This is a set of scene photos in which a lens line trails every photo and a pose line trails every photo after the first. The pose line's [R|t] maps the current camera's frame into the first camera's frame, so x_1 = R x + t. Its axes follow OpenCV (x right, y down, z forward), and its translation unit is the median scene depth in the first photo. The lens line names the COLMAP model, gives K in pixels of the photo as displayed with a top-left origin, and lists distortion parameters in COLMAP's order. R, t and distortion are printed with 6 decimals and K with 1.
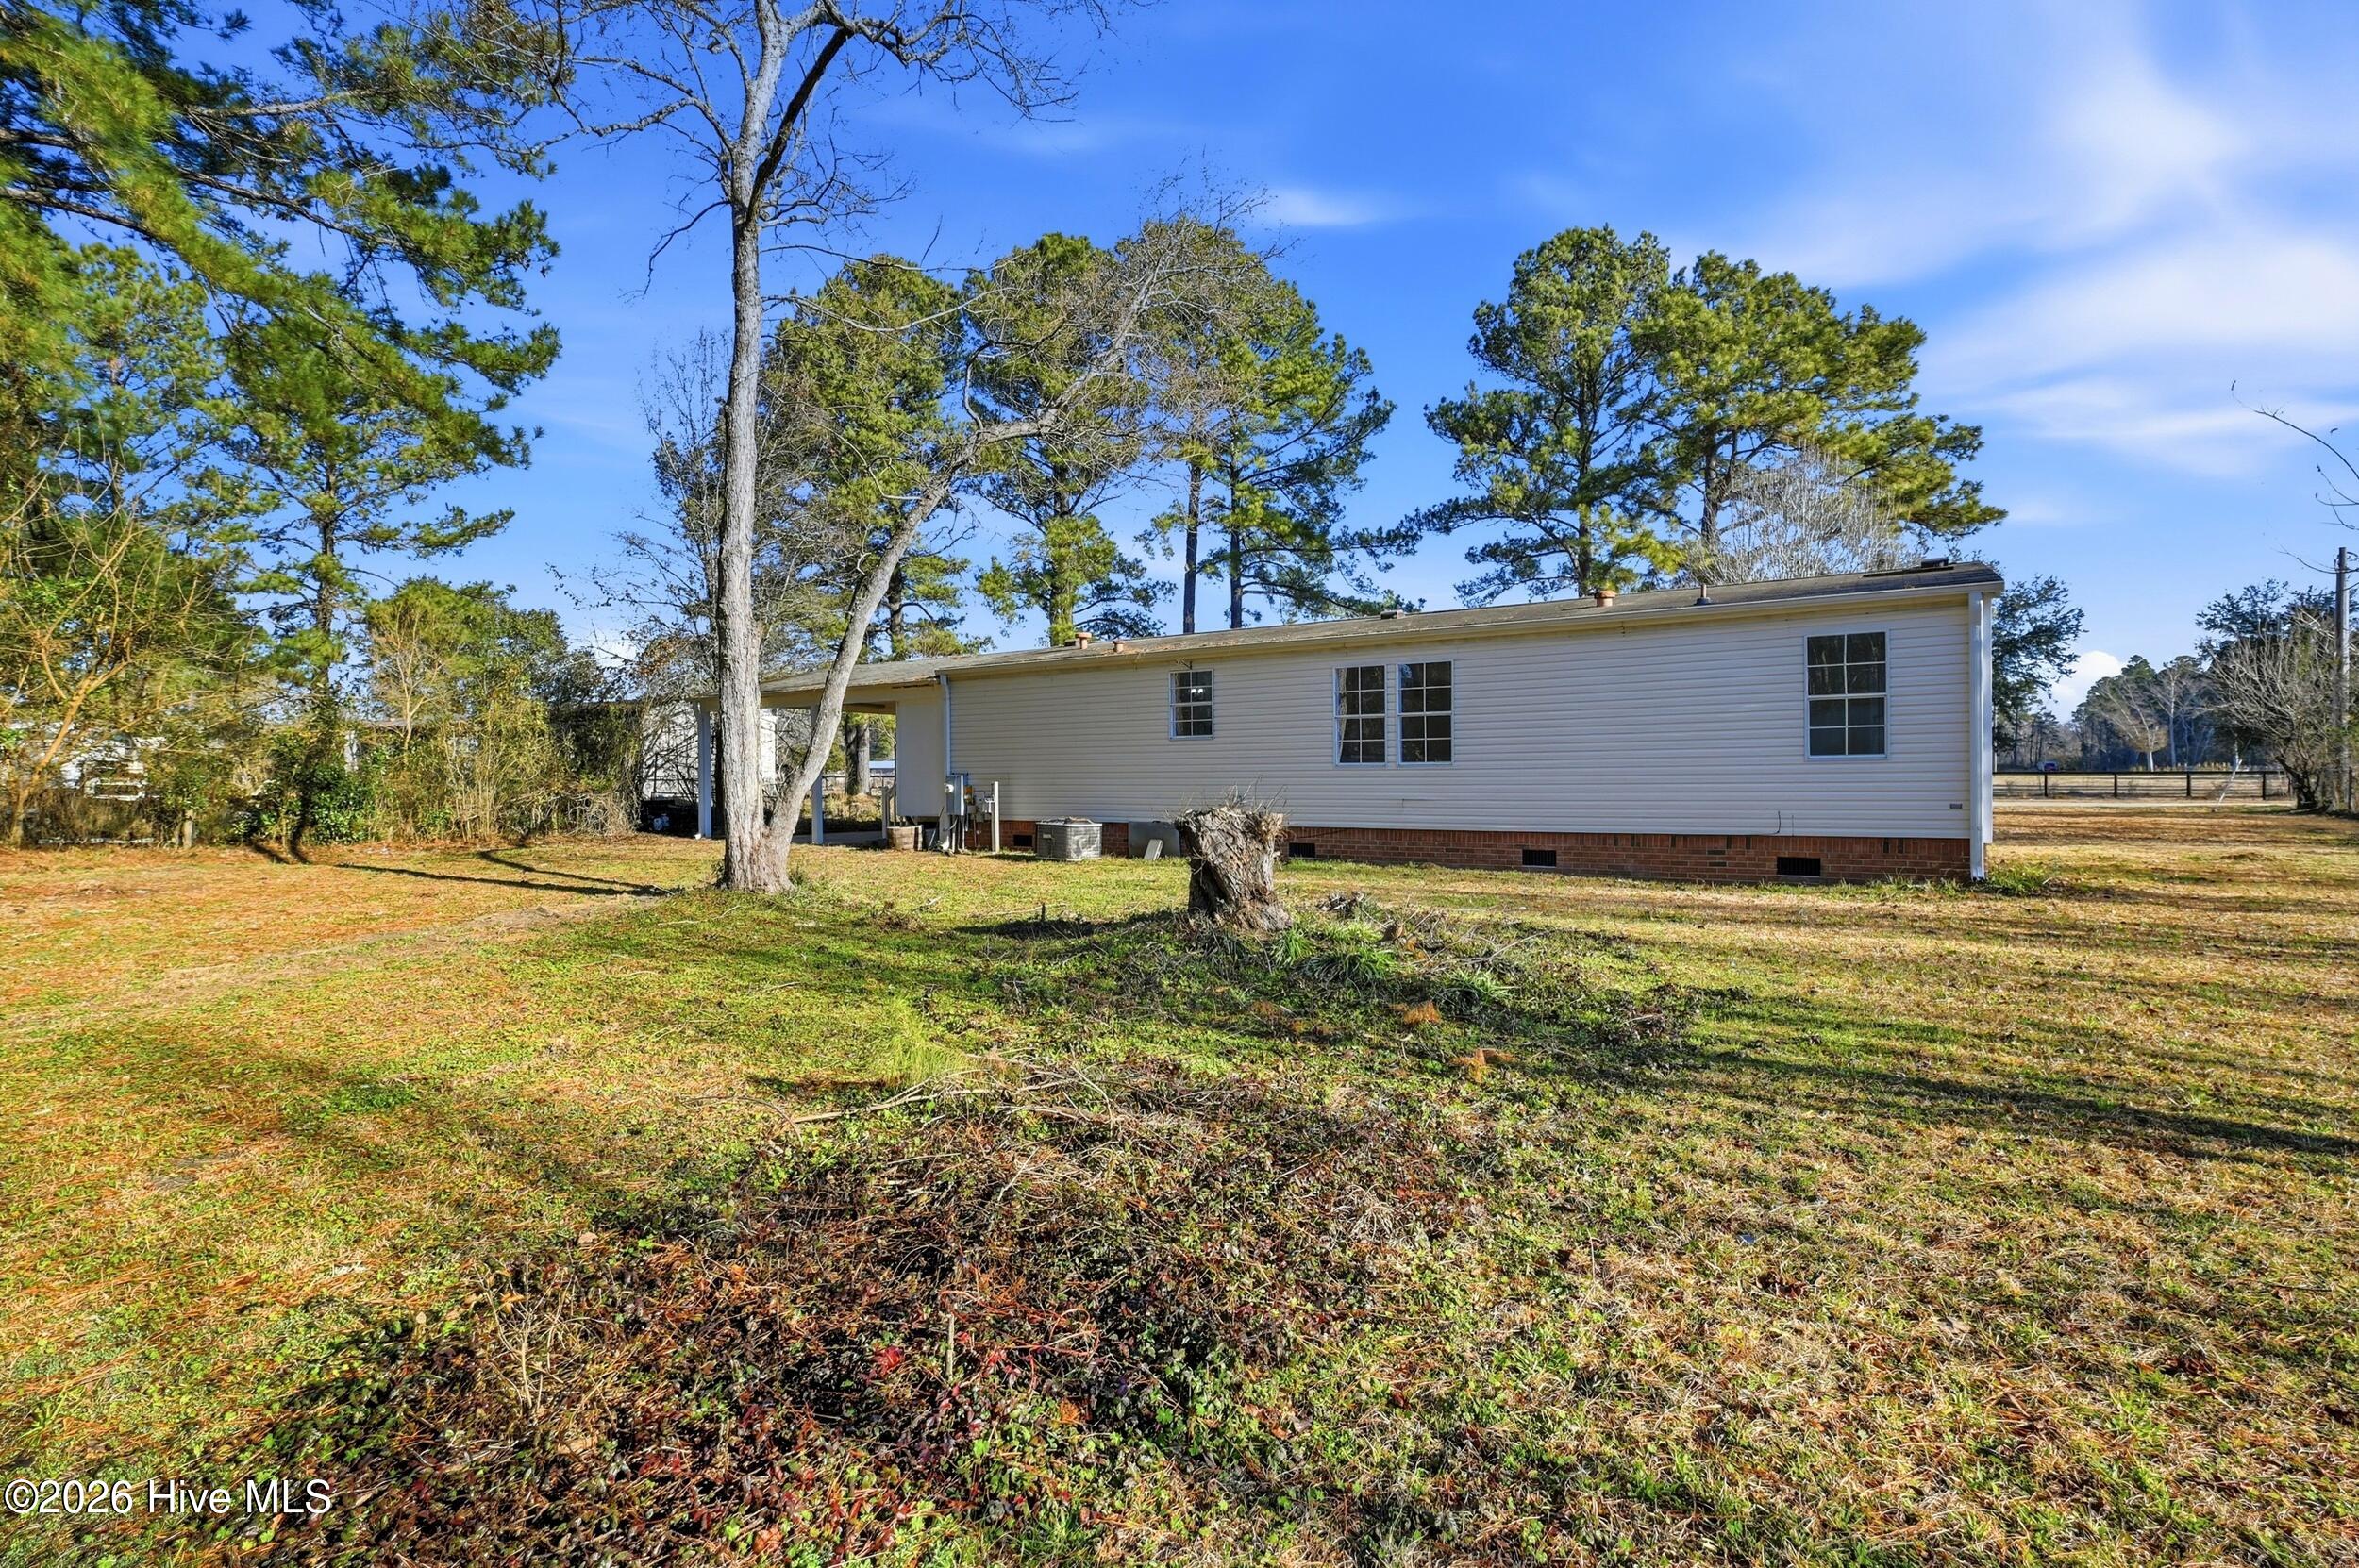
lens RADIAL K [[1099.2, 0, 1170.7], [0, 1099.2, 786.3], [0, 0, 1]] dist [-0.007685, 0.000479]
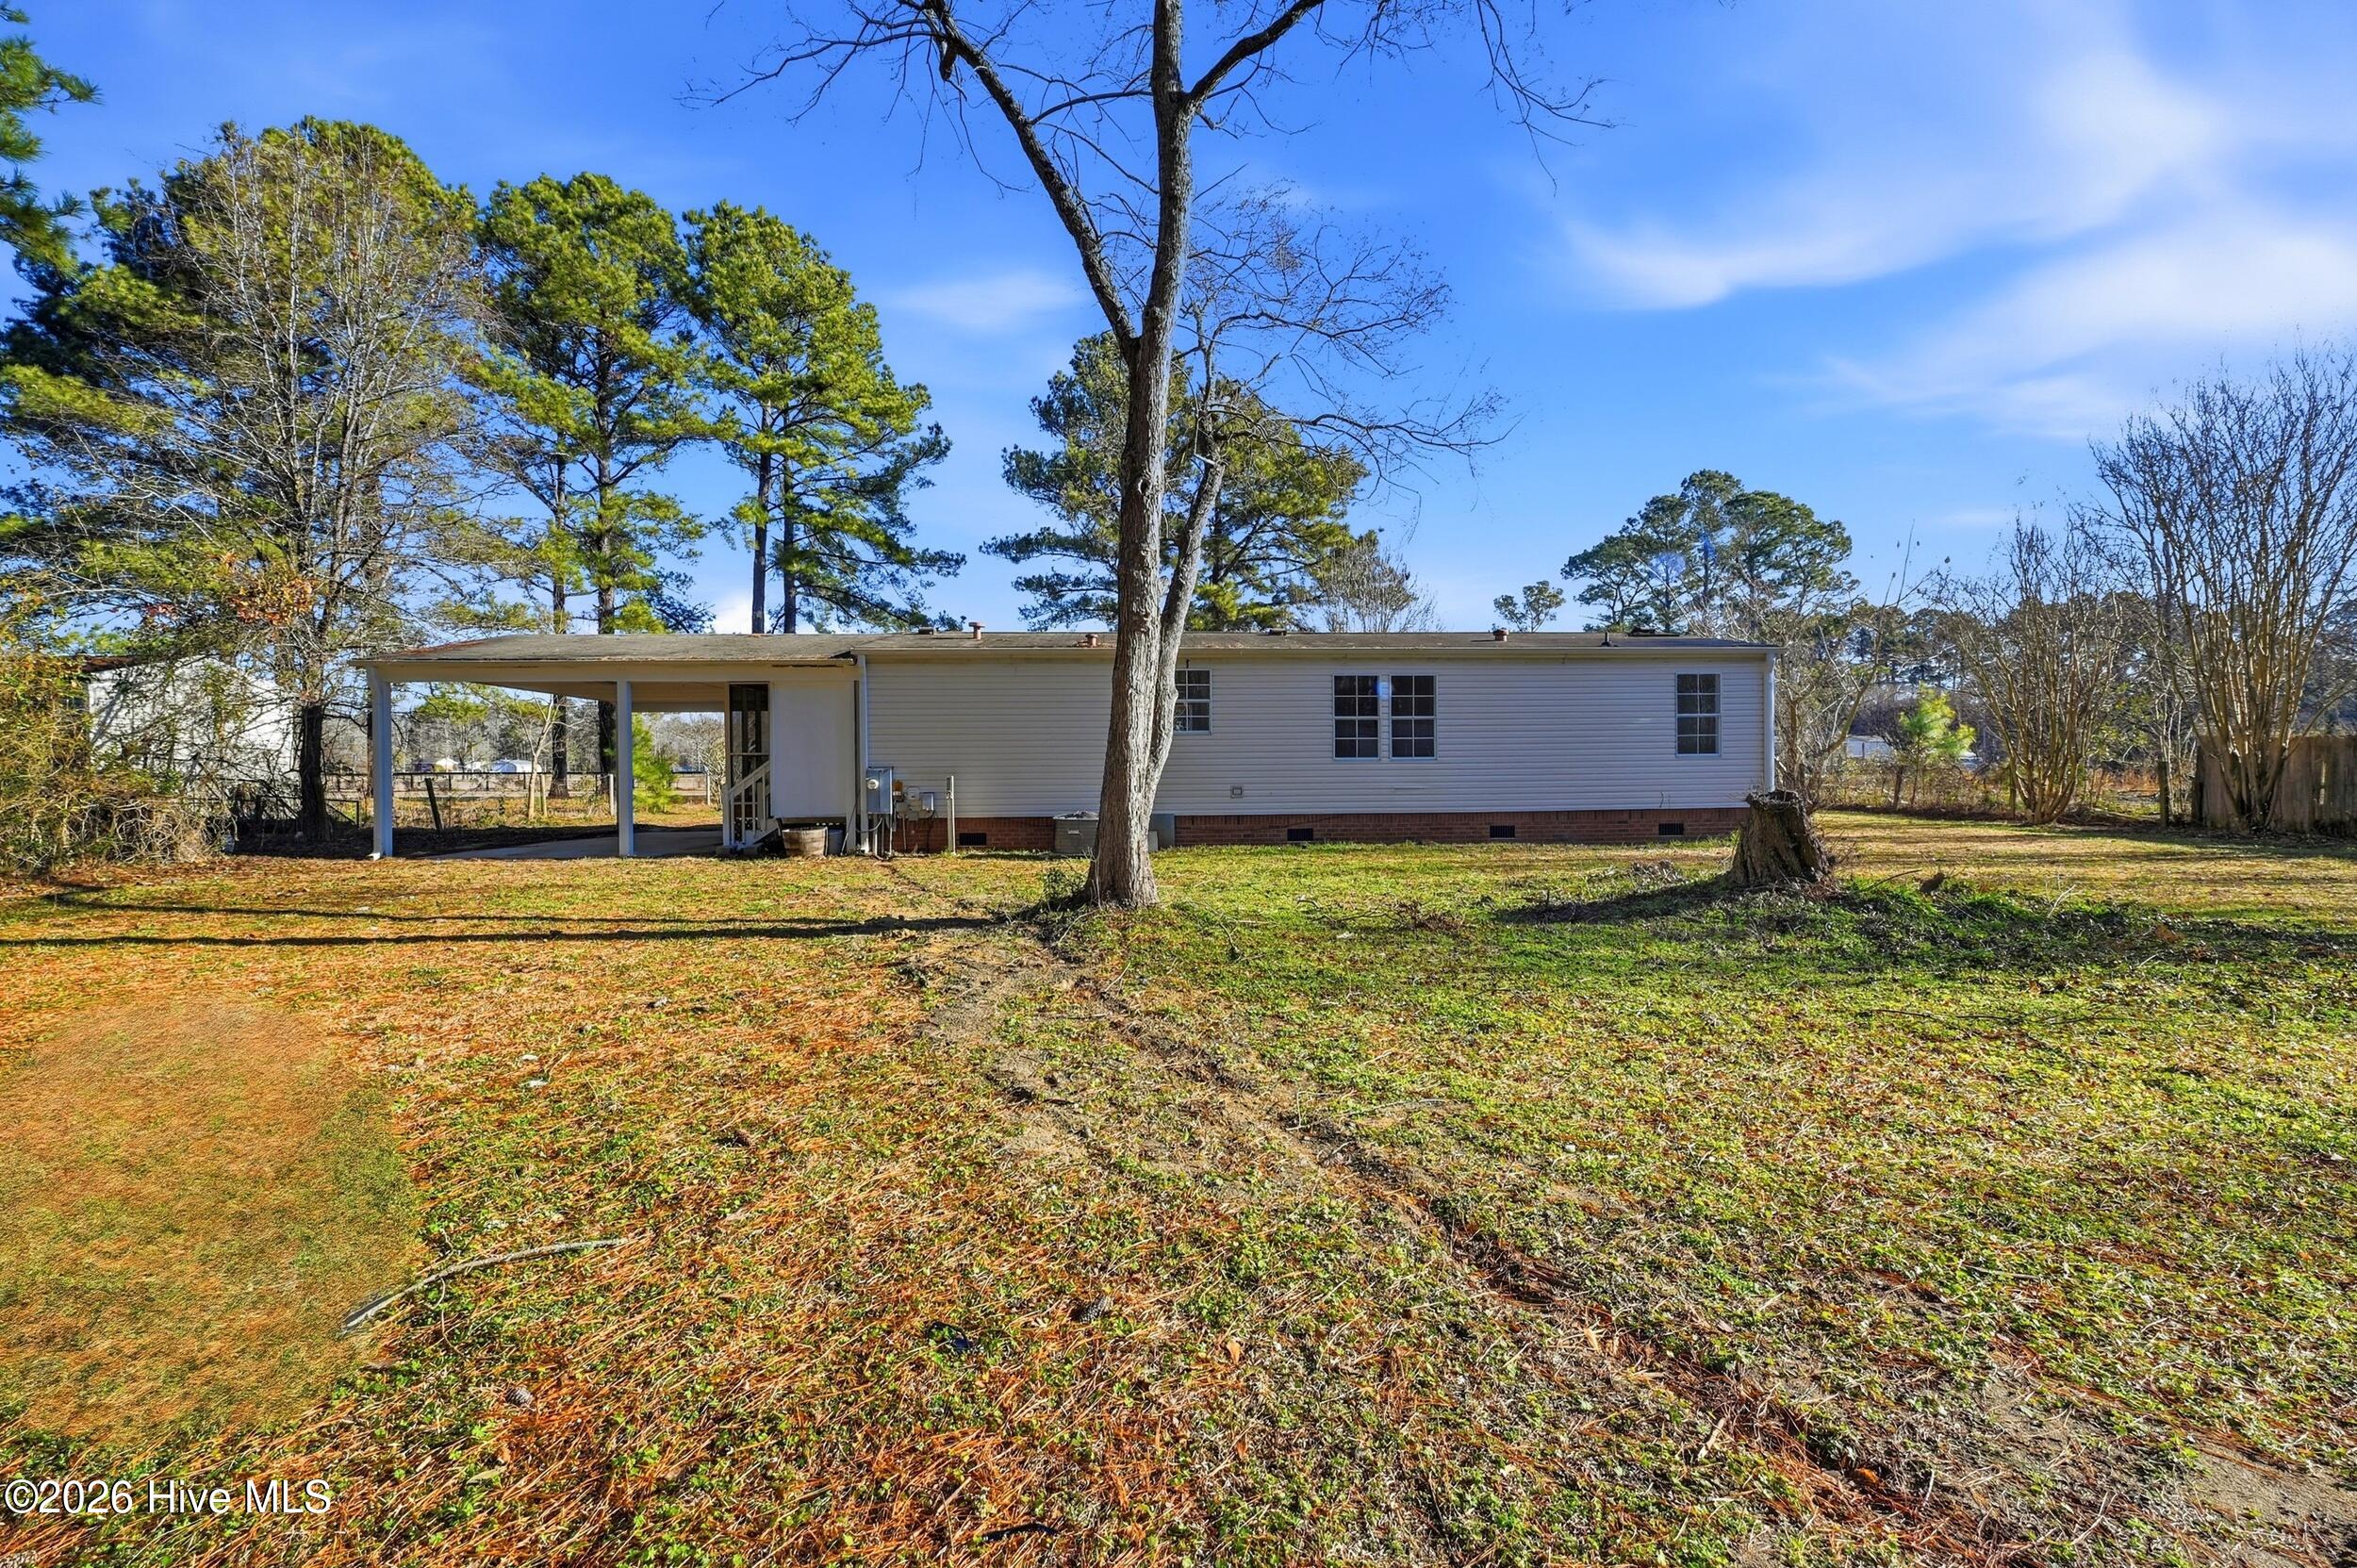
lens RADIAL K [[945.6, 0, 1174.6], [0, 945.6, 771.9], [0, 0, 1]] dist [-0.006196, 0.000202]
pose [[0.799763, 0.000504, 0.600316, -0.529804], [0.008259, 0.999896, -0.011842, 0.003548], [-0.600259, 0.014428, 0.799675, 0.285533]]
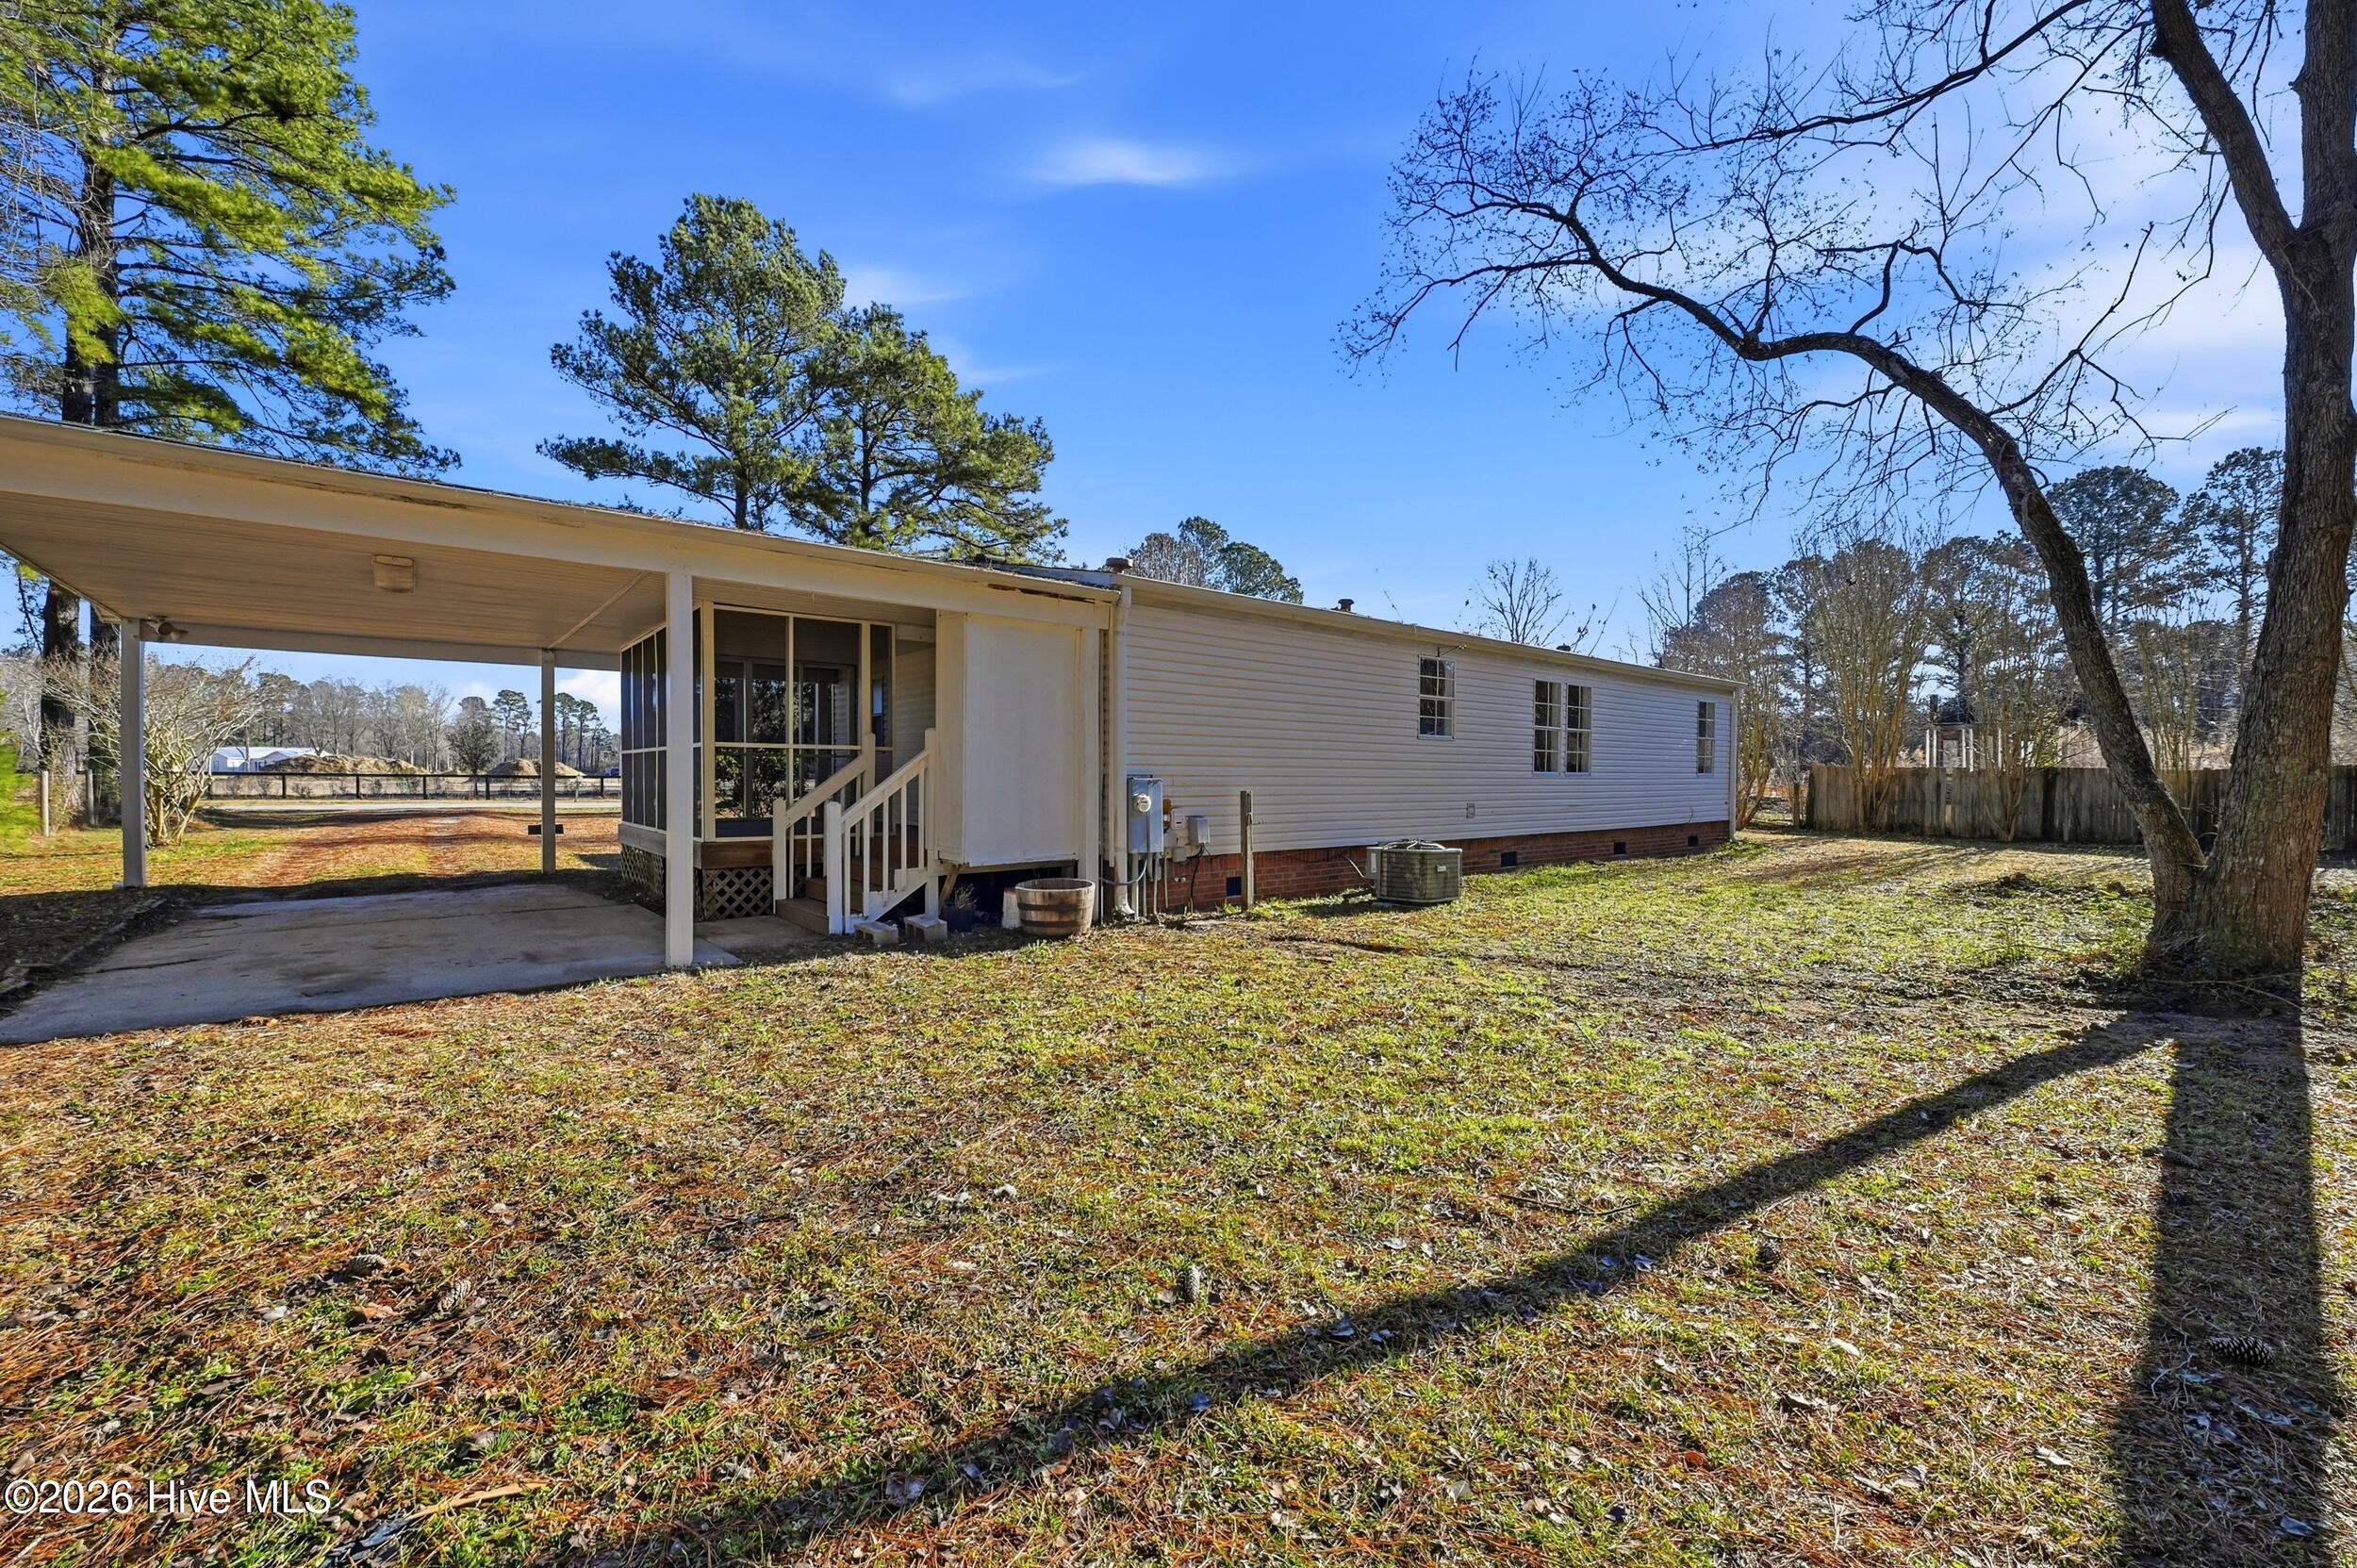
lens RADIAL K [[945.6, 0, 1177.6], [0, 945.6, 786.7], [0, 0, 1]] dist [-0.006196, 0.000202]
pose [[0.291443, 0.000934, 0.956588, -0.725417], [0.001075, 0.999999, -0.001304, -0.006090], [-0.956588, 0.001408, 0.291441, 0.976920]]
